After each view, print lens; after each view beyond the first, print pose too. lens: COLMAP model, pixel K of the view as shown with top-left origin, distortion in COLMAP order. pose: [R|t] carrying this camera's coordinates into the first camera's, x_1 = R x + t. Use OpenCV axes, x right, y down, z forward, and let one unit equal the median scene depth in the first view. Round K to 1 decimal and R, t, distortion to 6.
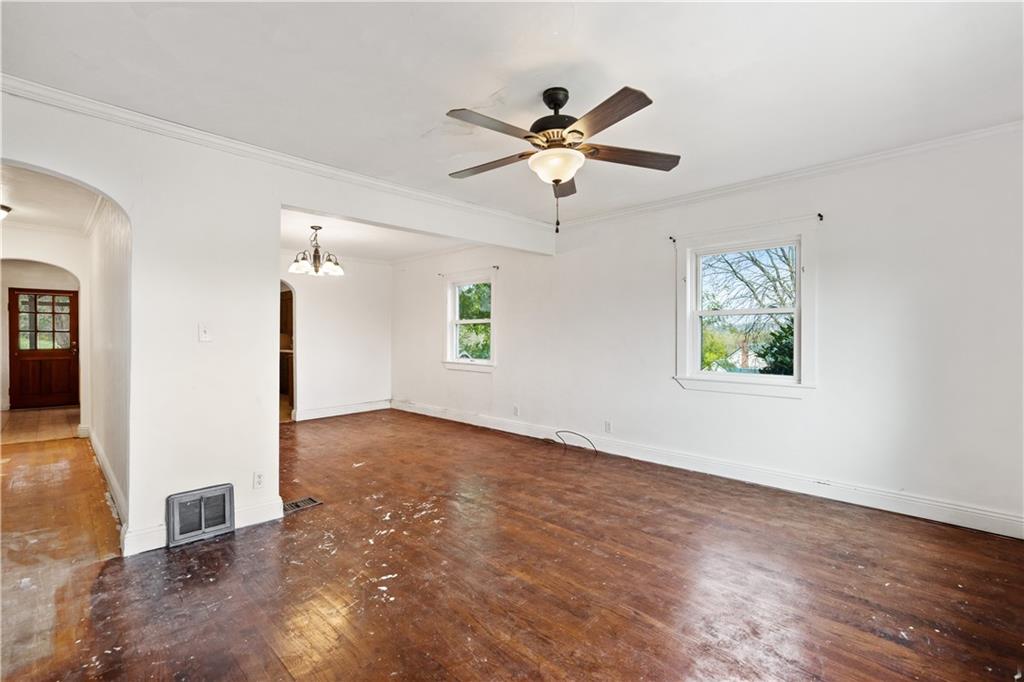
lens RADIAL K [[451.0, 0, 512.0], [0, 451.0, 341.0], [0, 0, 1]] dist [0.001760, 0.000067]
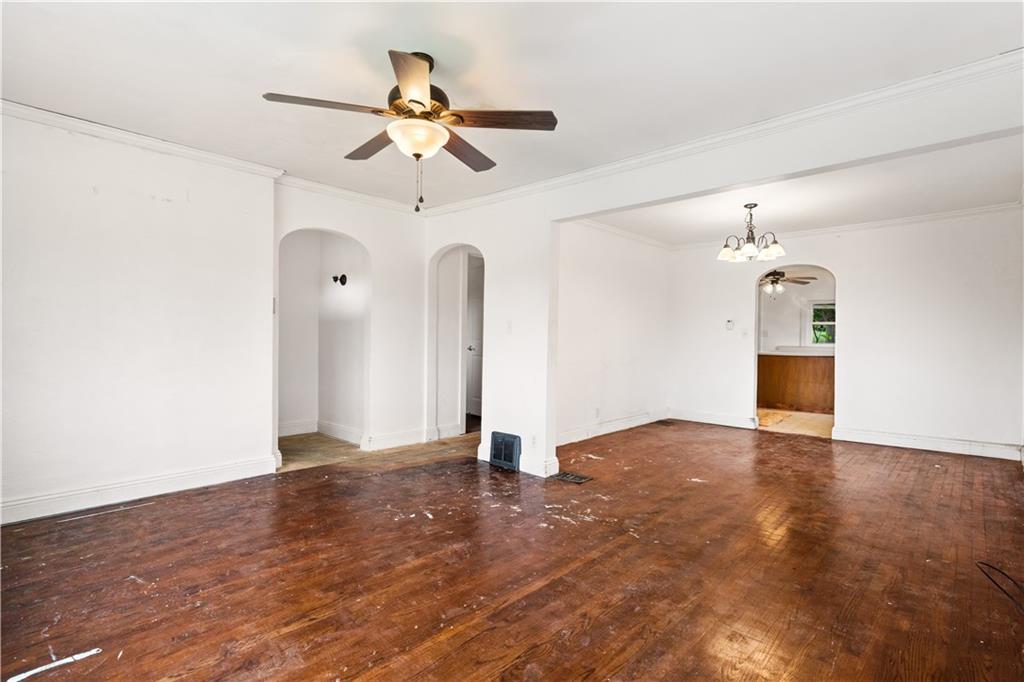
lens RADIAL K [[490.2, 0, 512.0], [0, 490.2, 341.0], [0, 0, 1]] dist [-0.012533, -0.000210]
pose [[0.033840, 0.008549, -0.999391, 0.832348], [-0.018429, 0.999799, 0.007929, 0.012397], [0.999257, 0.018149, 0.033990, 0.886395]]
